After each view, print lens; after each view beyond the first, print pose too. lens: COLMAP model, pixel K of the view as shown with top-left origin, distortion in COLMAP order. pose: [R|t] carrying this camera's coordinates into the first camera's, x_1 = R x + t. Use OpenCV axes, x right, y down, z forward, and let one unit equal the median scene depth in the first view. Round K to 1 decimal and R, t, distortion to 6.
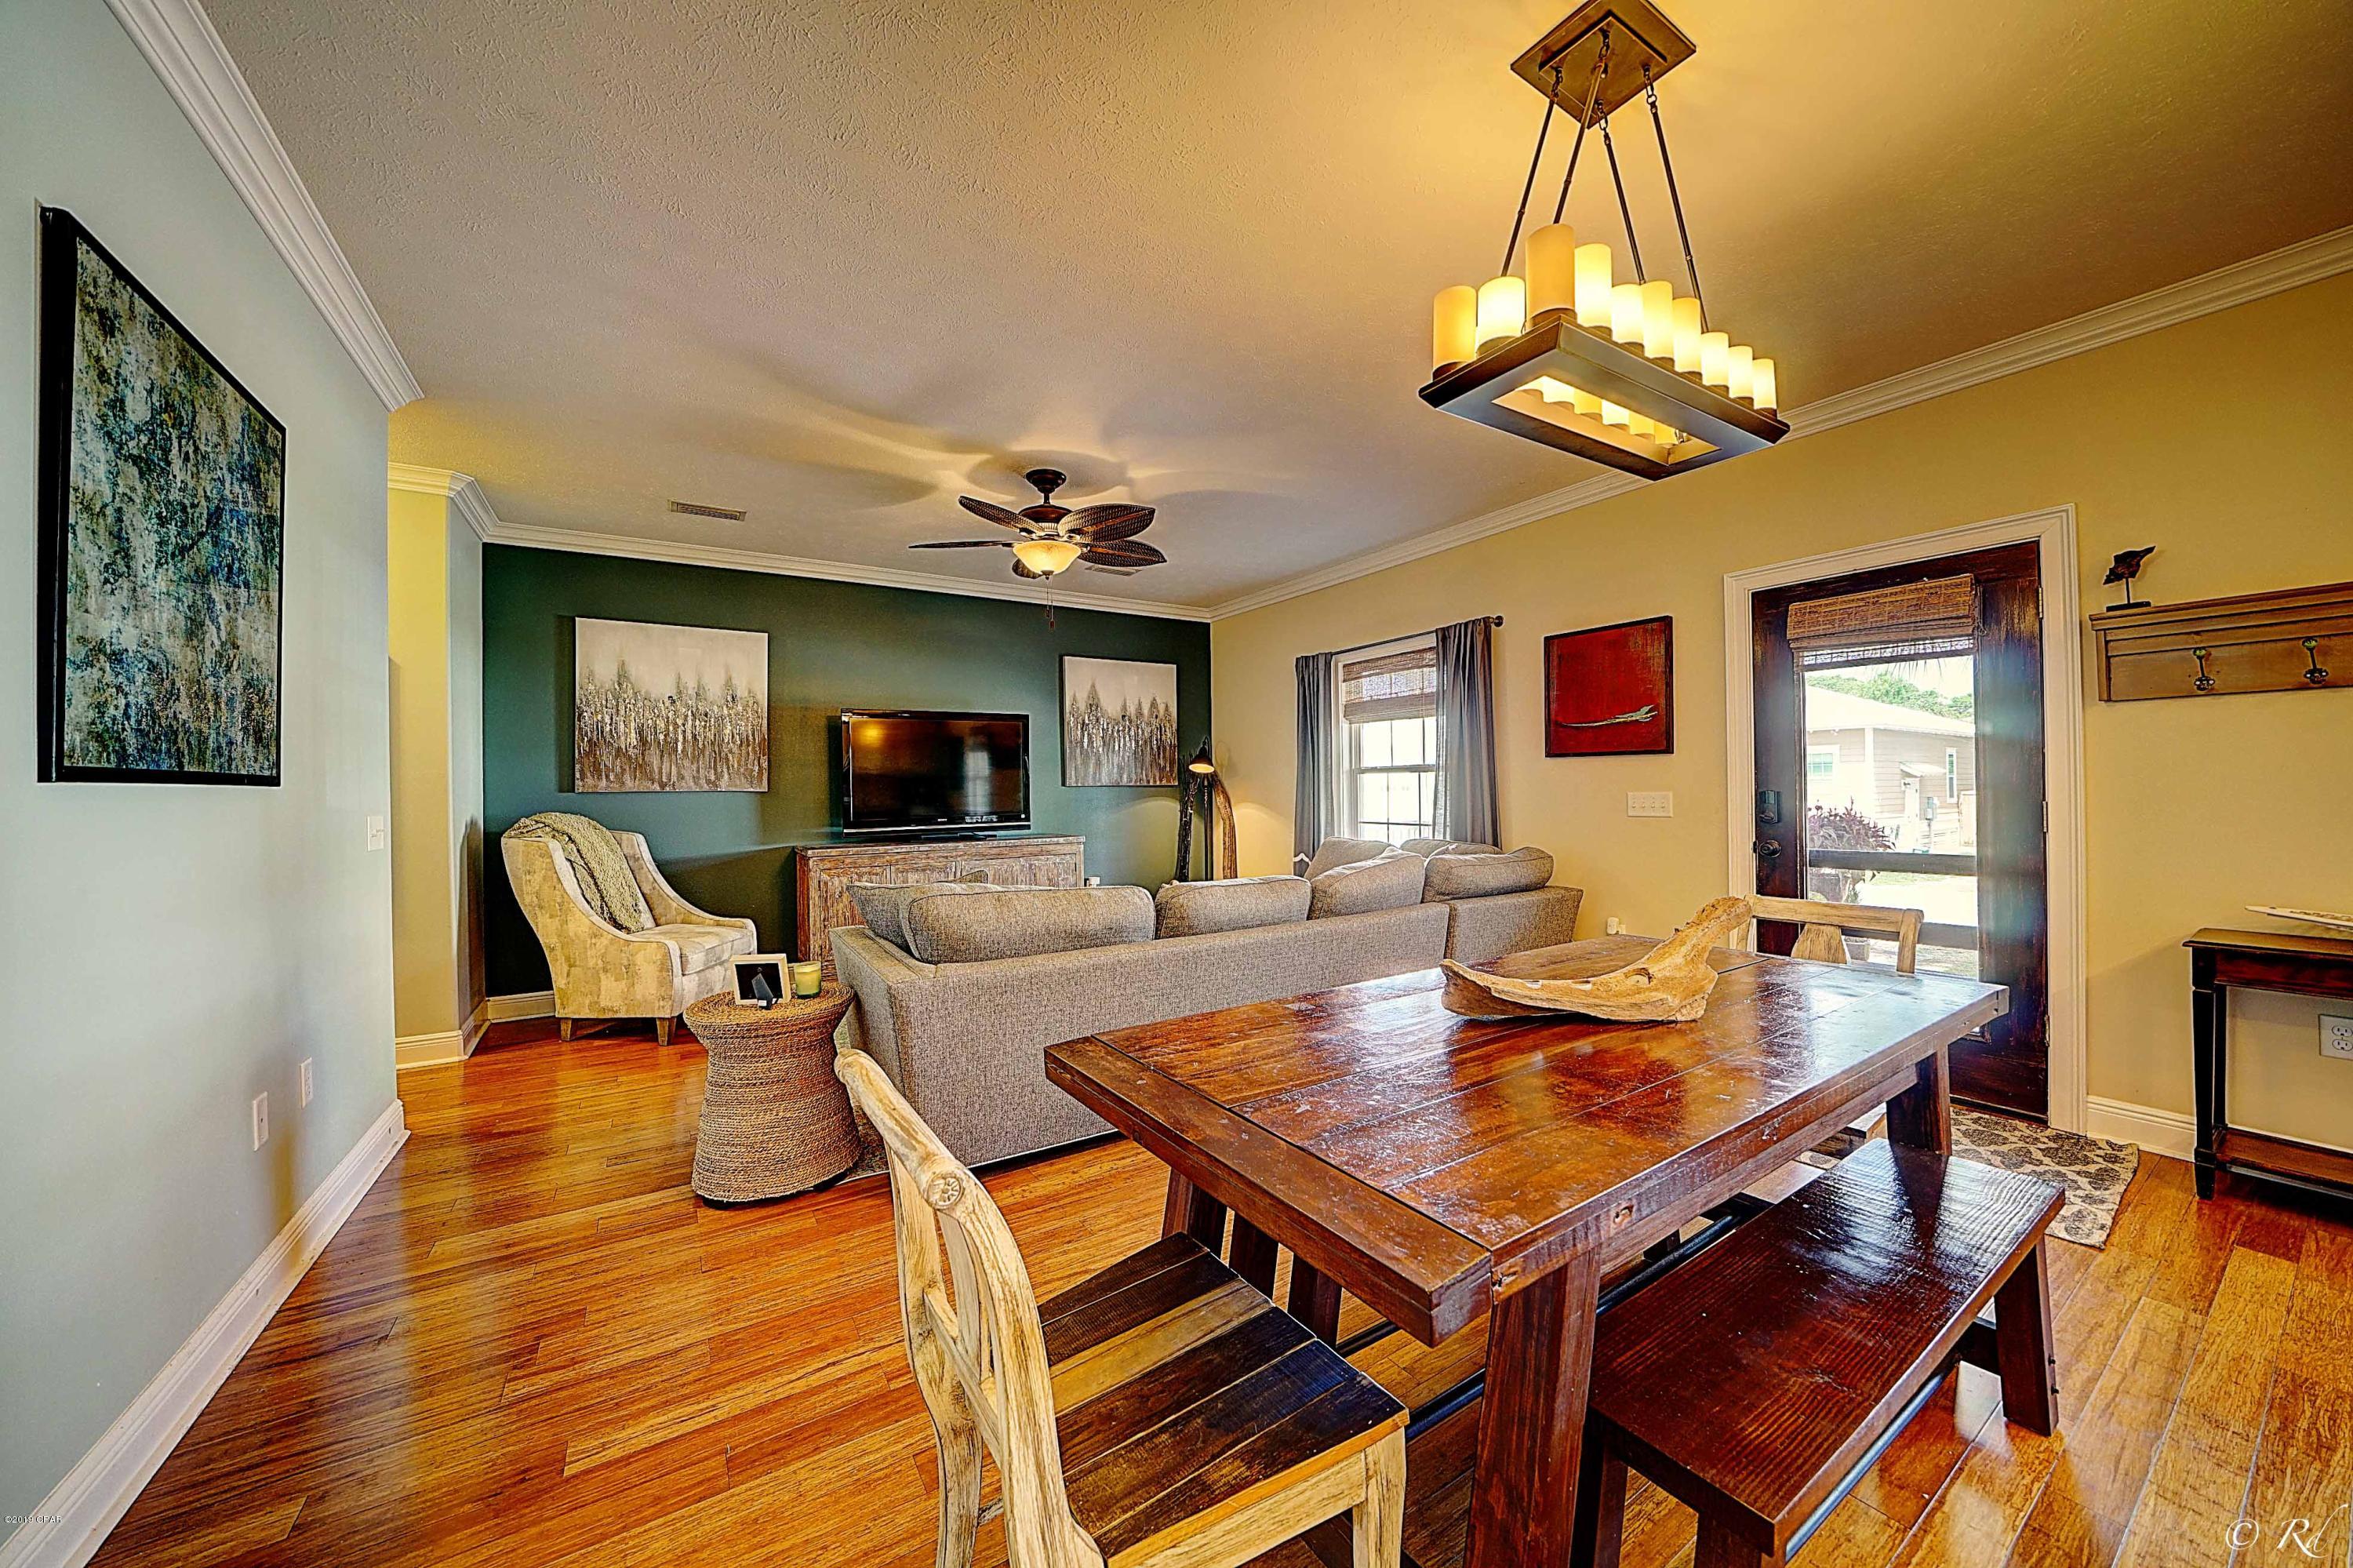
lens RADIAL K [[813.8, 0, 1173.7], [0, 813.8, 784.9], [0, 0, 1]] dist [-0.028658, 0.003581]
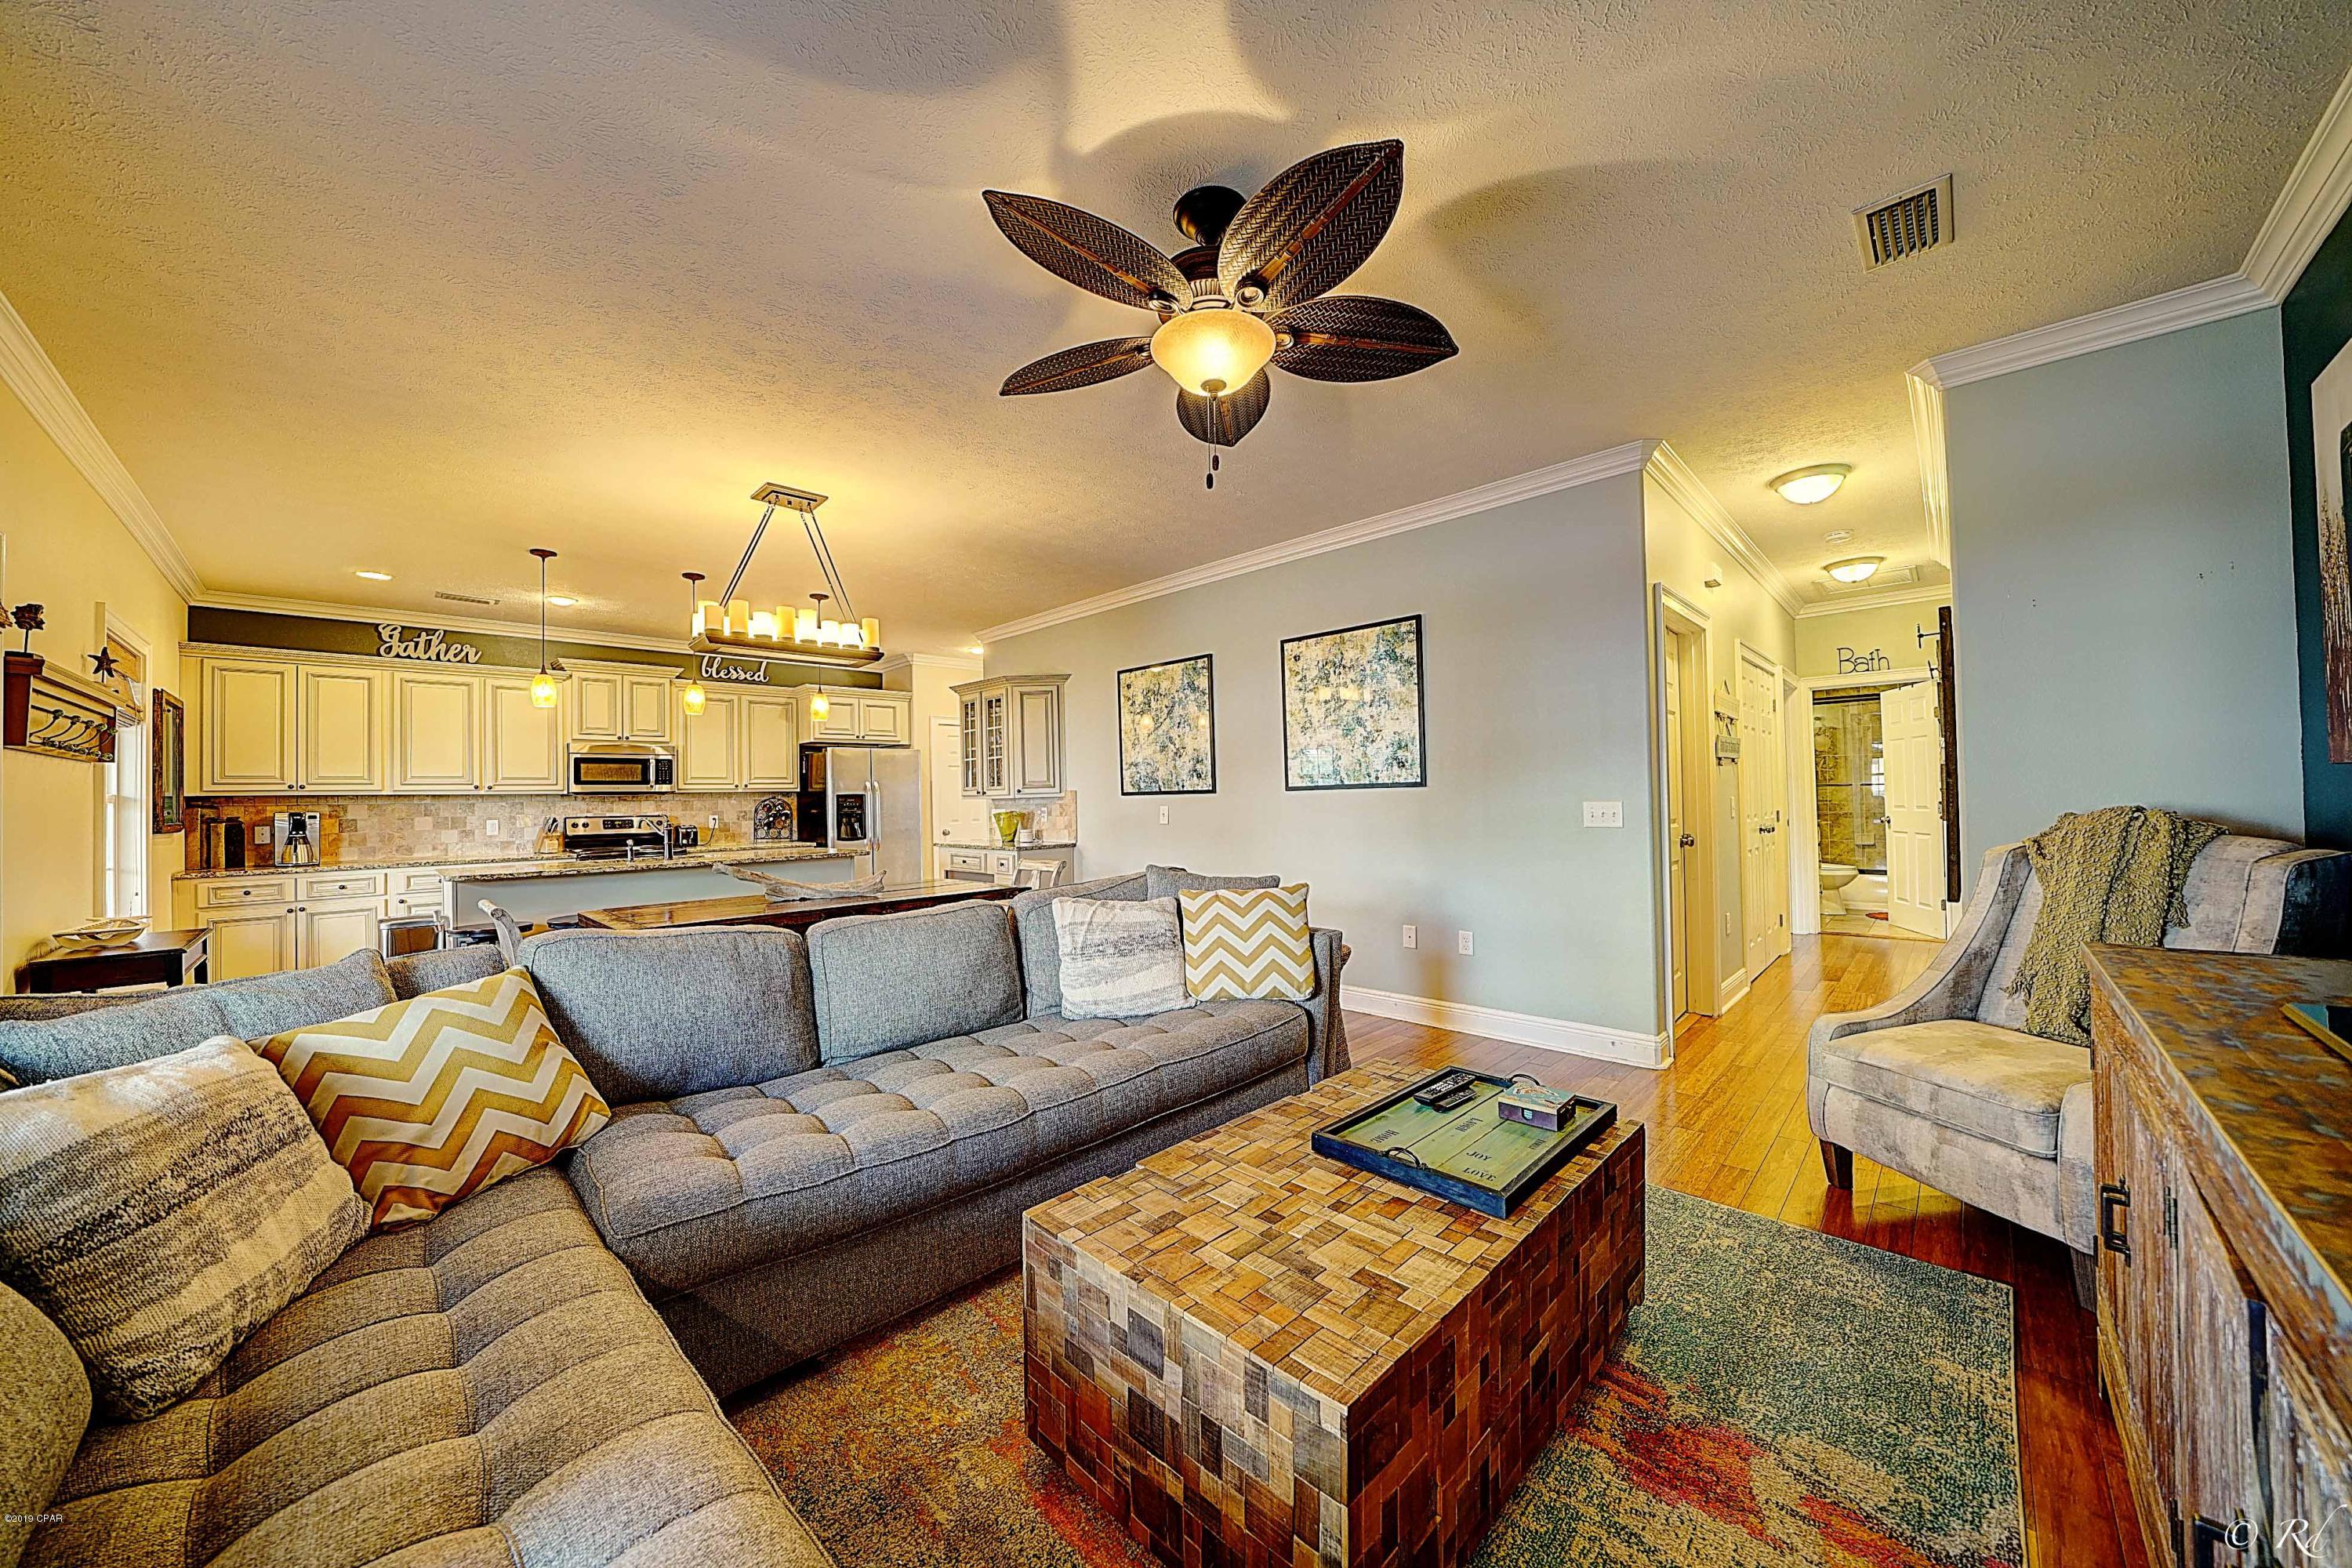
lens RADIAL K [[813.7, 0, 1172.1], [0, 813.7, 786.1], [0, 0, 1]] dist [-0.023127, 0.001929]
pose [[-0.974737, 0.030104, -0.221318, -0.002410], [0.034569, 0.999269, -0.016327, 0.005623], [0.220665, -0.023565, -0.975065, 1.250127]]
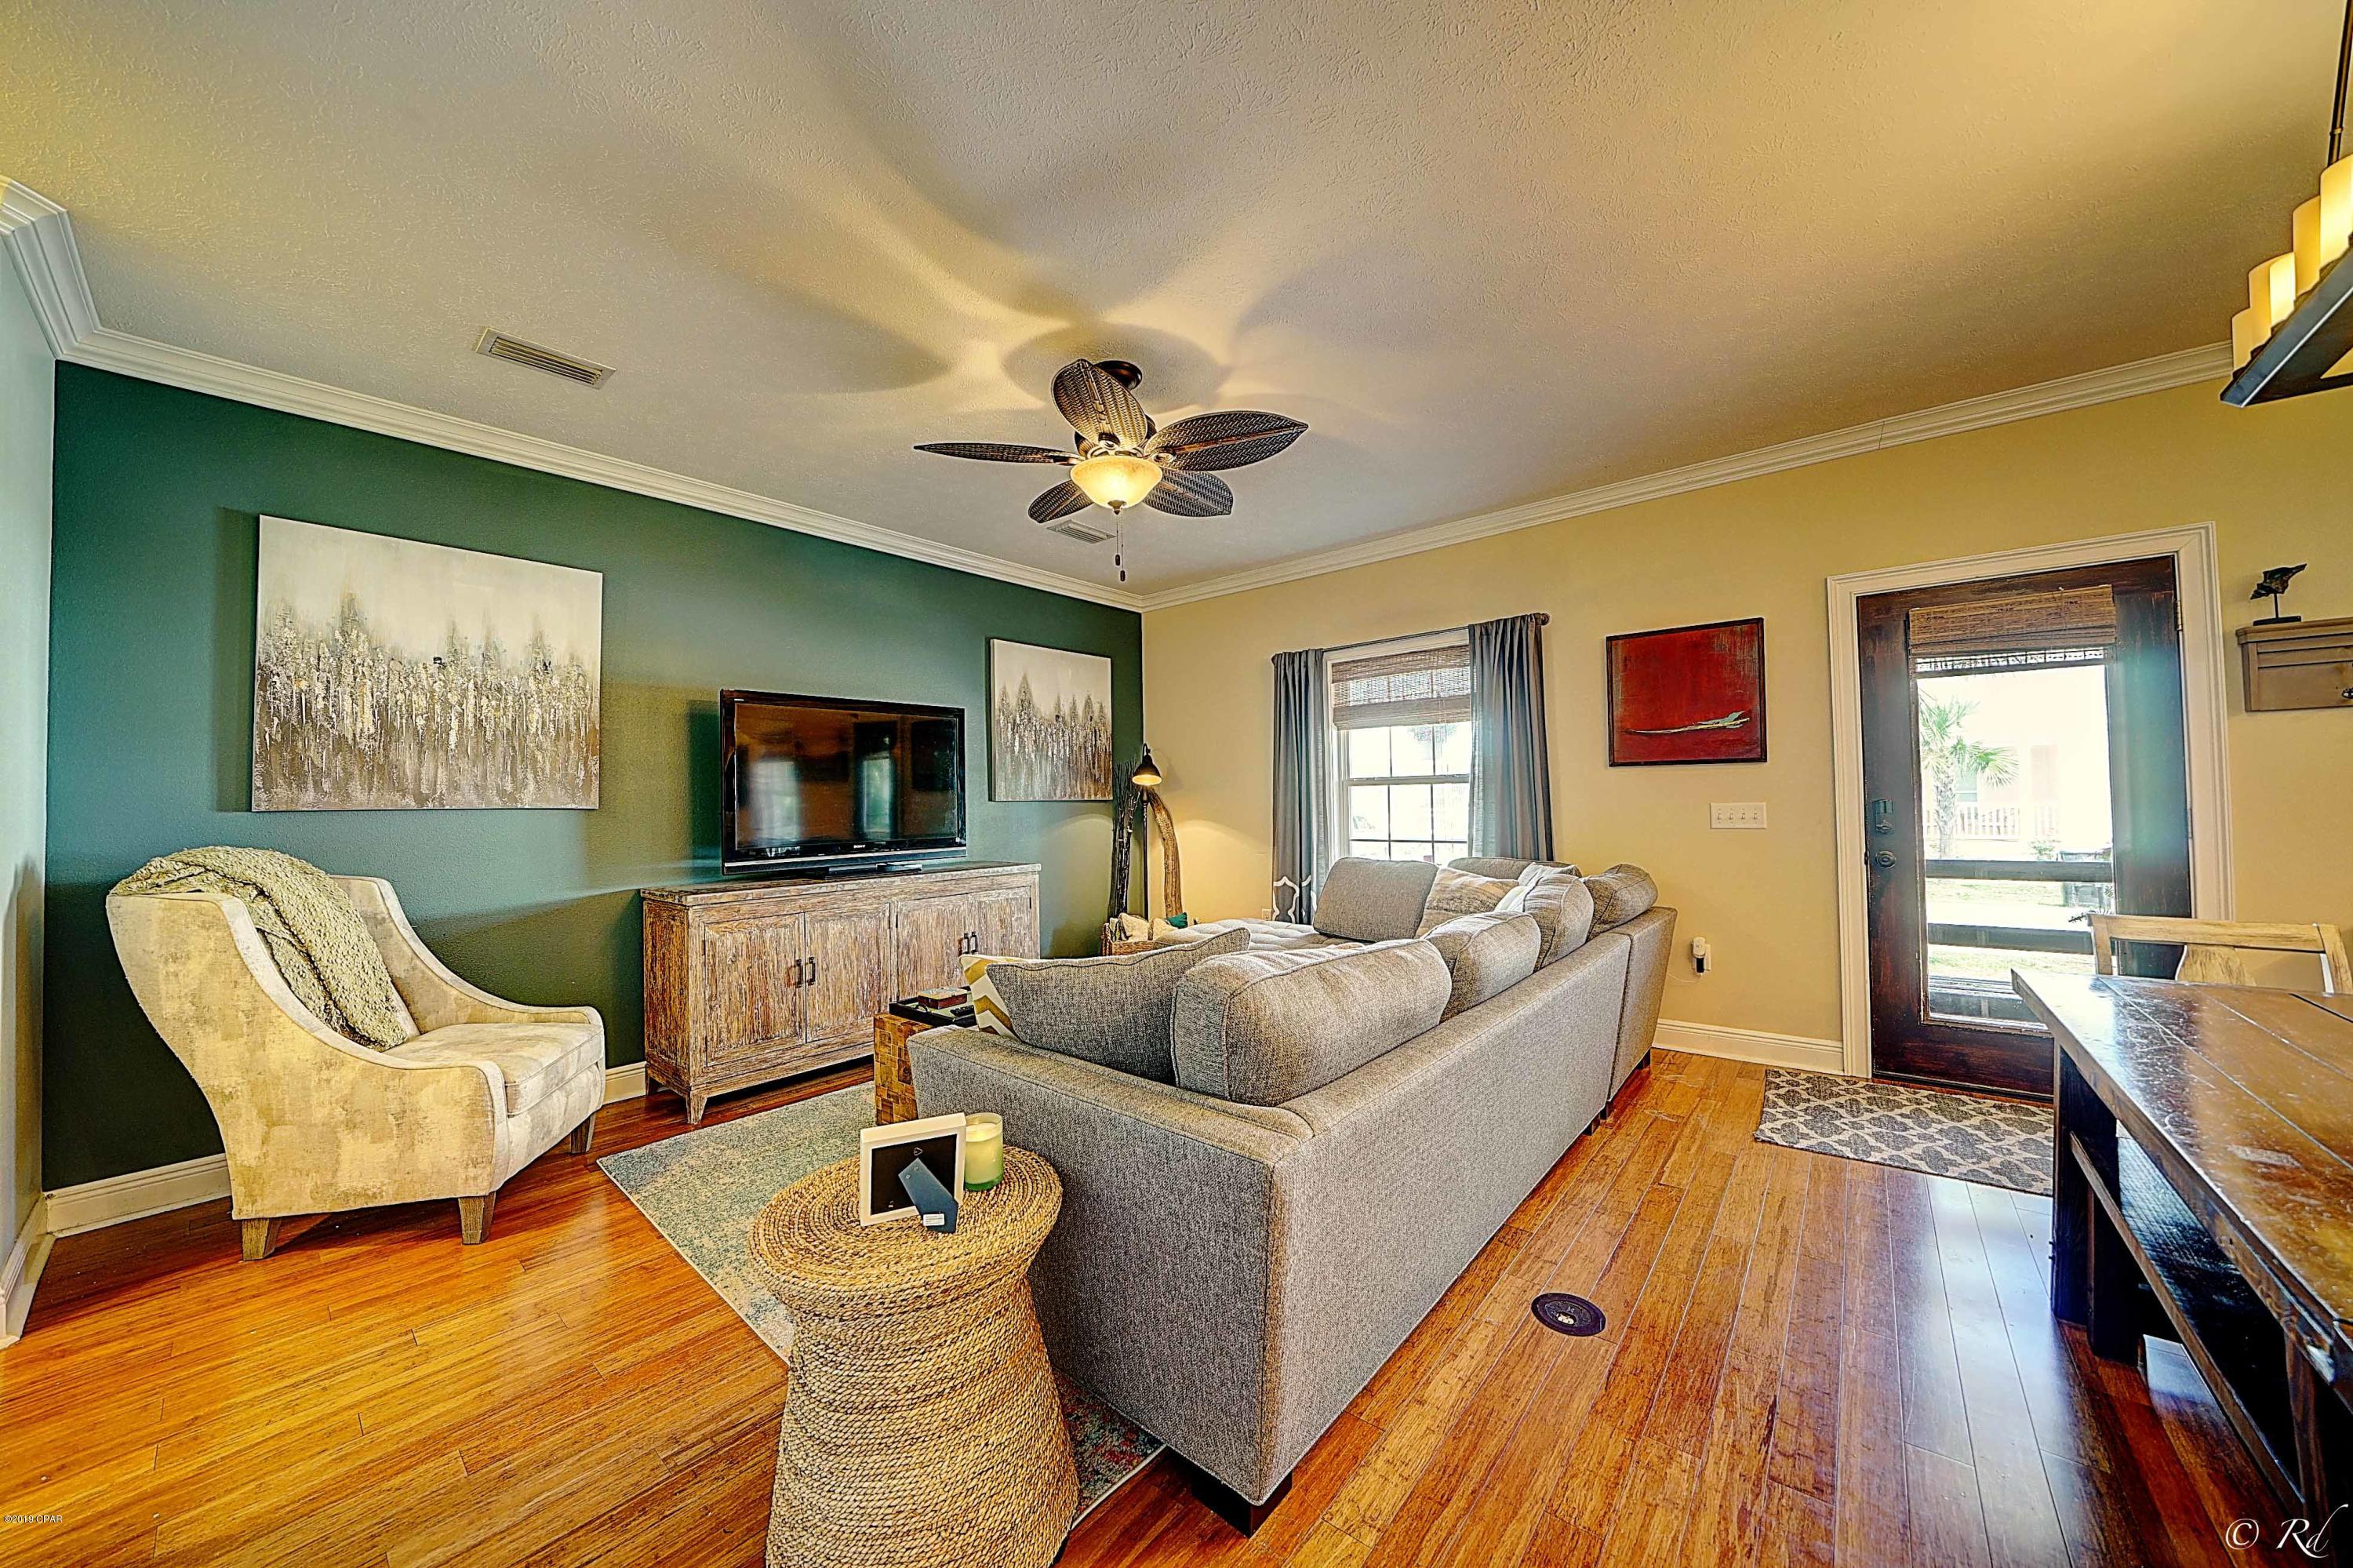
lens RADIAL K [[813.8, 0, 1173.7], [0, 813.8, 784.9], [0, 0, 1]] dist [-0.028658, 0.003581]
pose [[0.954128, 0.003257, 0.299381, -0.269743], [0.003623, 0.999742, -0.022423, 0.005581], [-0.299377, 0.022479, 0.953870, 0.244287]]
